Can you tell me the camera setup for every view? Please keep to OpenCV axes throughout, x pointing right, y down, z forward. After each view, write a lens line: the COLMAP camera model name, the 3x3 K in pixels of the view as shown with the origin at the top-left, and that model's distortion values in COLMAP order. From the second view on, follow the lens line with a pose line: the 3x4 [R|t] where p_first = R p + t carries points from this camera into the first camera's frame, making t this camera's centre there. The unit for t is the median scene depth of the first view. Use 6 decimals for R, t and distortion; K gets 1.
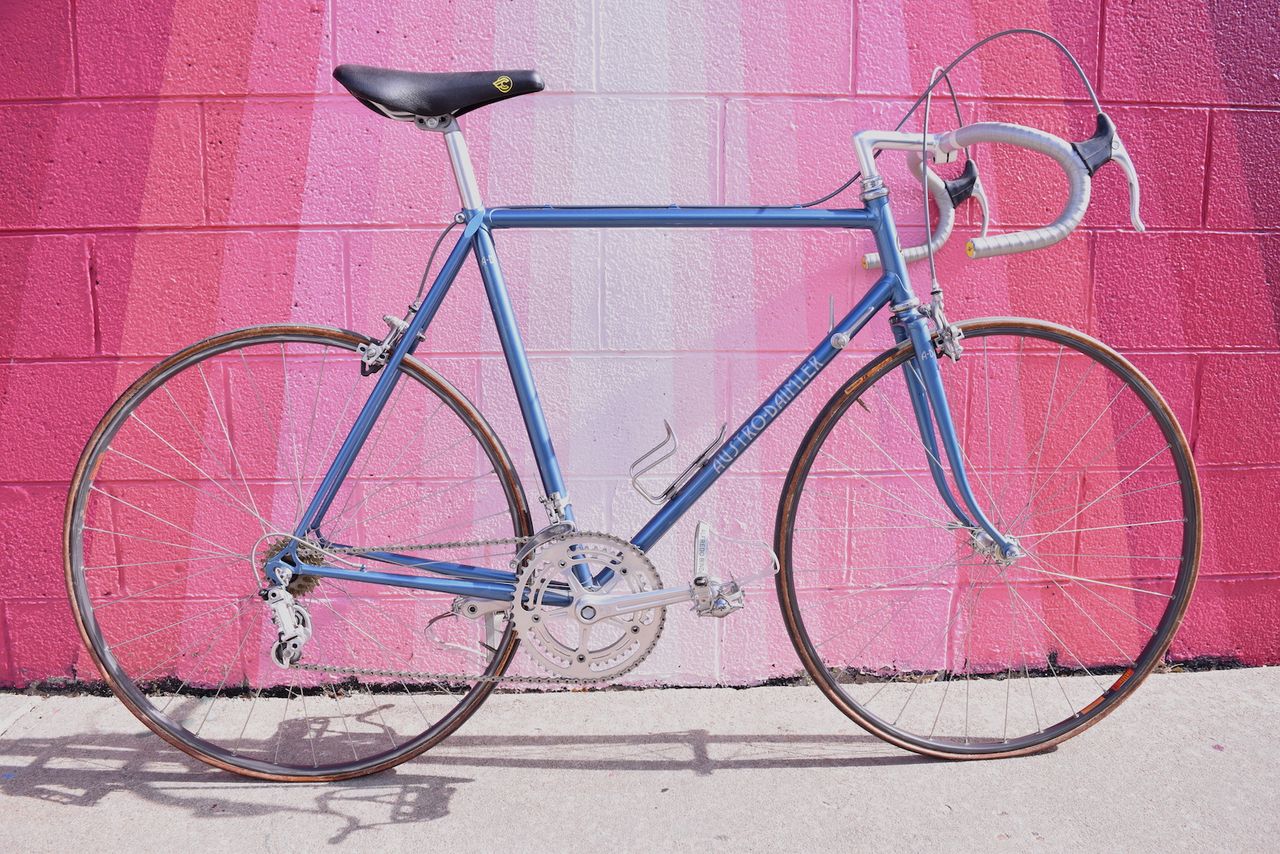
lens RADIAL K [[1089.3, 0, 640.0], [0, 1089.3, 427.0], [0, 0, 1]] dist [-0.095251, 0.003056]
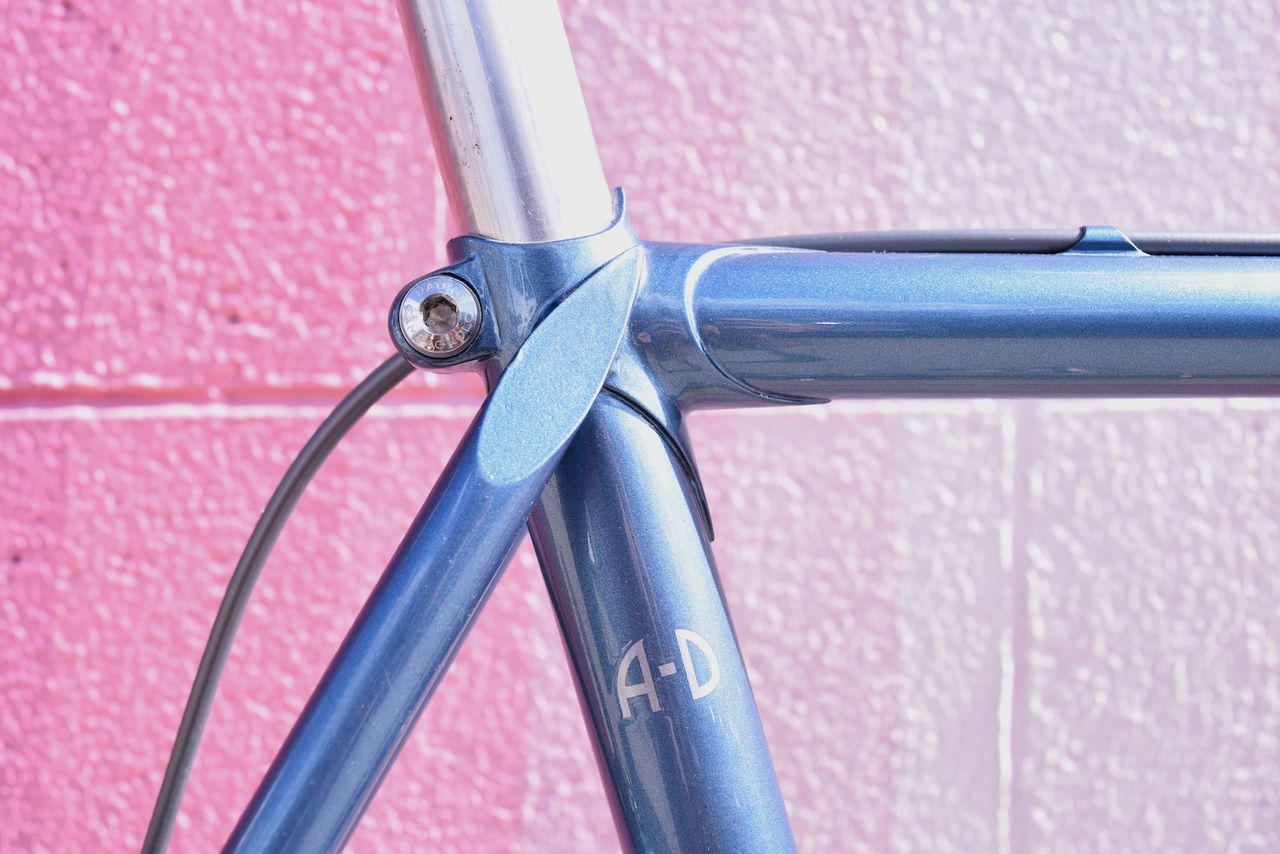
lens RADIAL K [[1217.7, 0, 640.0], [0, 1217.7, 427.0], [0, 0, 1]] dist [-0.073575, -0.000540]
pose [[0.999973, -0.006960, -0.002292, -0.122787], [0.006491, 0.986499, -0.163641, -0.135949], [0.003400, 0.163622, 0.986517, 0.743915]]
